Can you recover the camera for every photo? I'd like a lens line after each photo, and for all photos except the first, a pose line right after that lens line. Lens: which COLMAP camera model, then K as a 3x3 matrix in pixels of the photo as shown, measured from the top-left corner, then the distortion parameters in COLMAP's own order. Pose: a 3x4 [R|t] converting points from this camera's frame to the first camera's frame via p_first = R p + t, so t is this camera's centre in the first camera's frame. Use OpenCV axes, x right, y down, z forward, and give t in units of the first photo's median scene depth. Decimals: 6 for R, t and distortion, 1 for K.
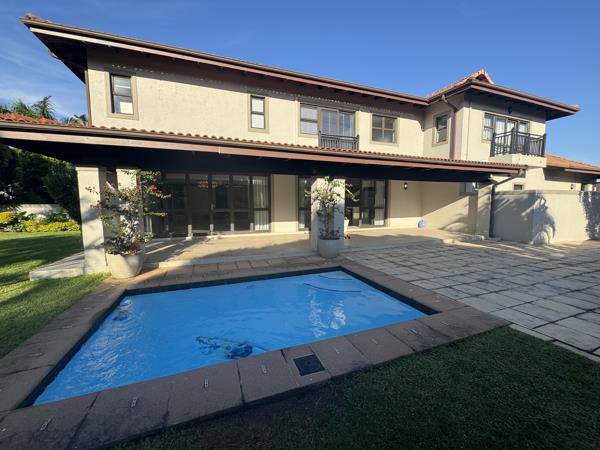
lens RADIAL K [[240.9, 0, 300.0], [0, 240.9, 225.0], [0, 0, 1]] dist [-0.001501, -0.000149]
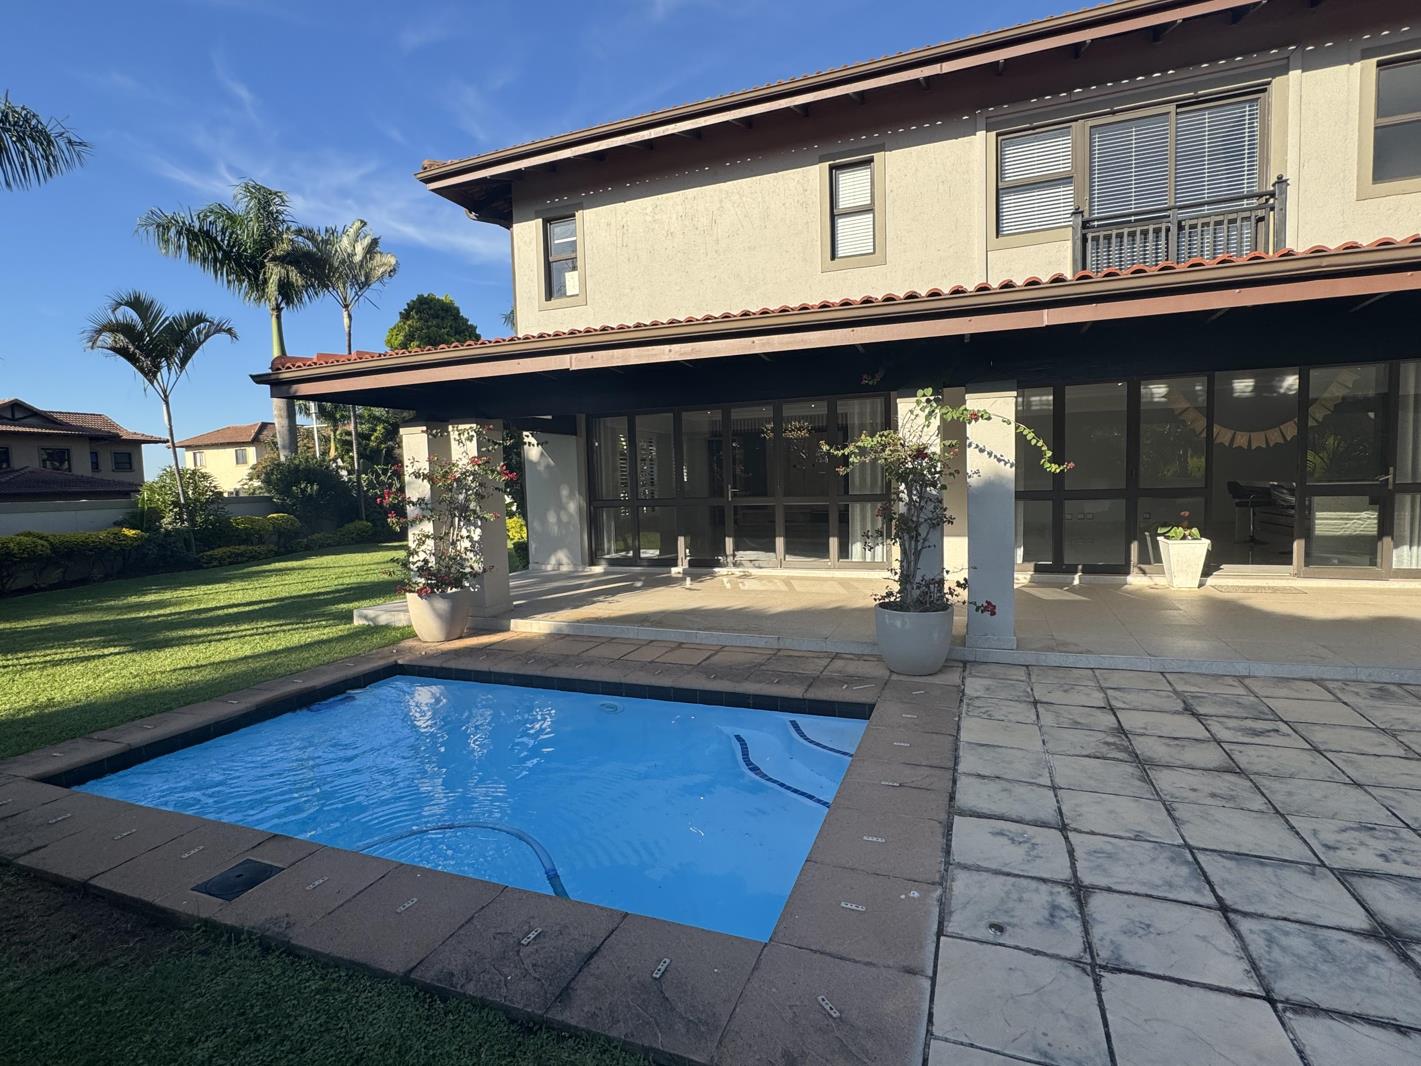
lens RADIAL K [[708.7, 0, 710.5], [0, 708.7, 533.0], [0, 0, 1]] dist [-0.000751, -0.000226]
pose [[0.738651, 0.033611, -0.673249, 0.352348], [-0.032846, 0.999364, 0.013856, -0.023937], [0.673287, 0.011879, 0.739286, 0.141037]]
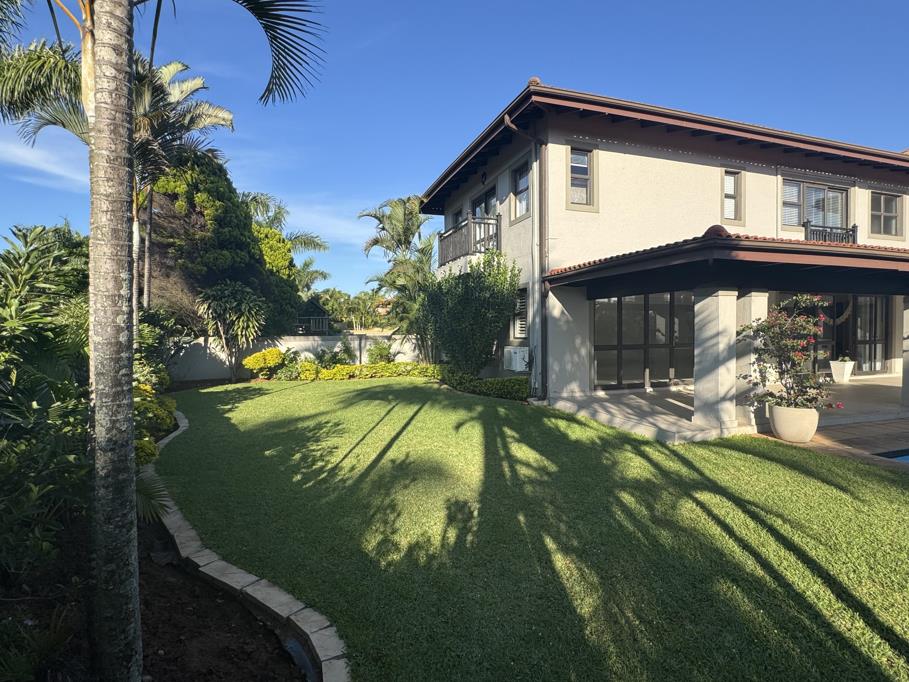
lens RADIAL K [[453.3, 0, 454.5], [0, 453.3, 341.0], [0, 0, 1]] dist [-0.000751, -0.000226]
pose [[0.999334, -0.000734, -0.036471, -0.858782], [-0.001538, 0.998061, -0.062224, 0.000142], [0.036446, 0.062238, 0.997396, -0.213109]]
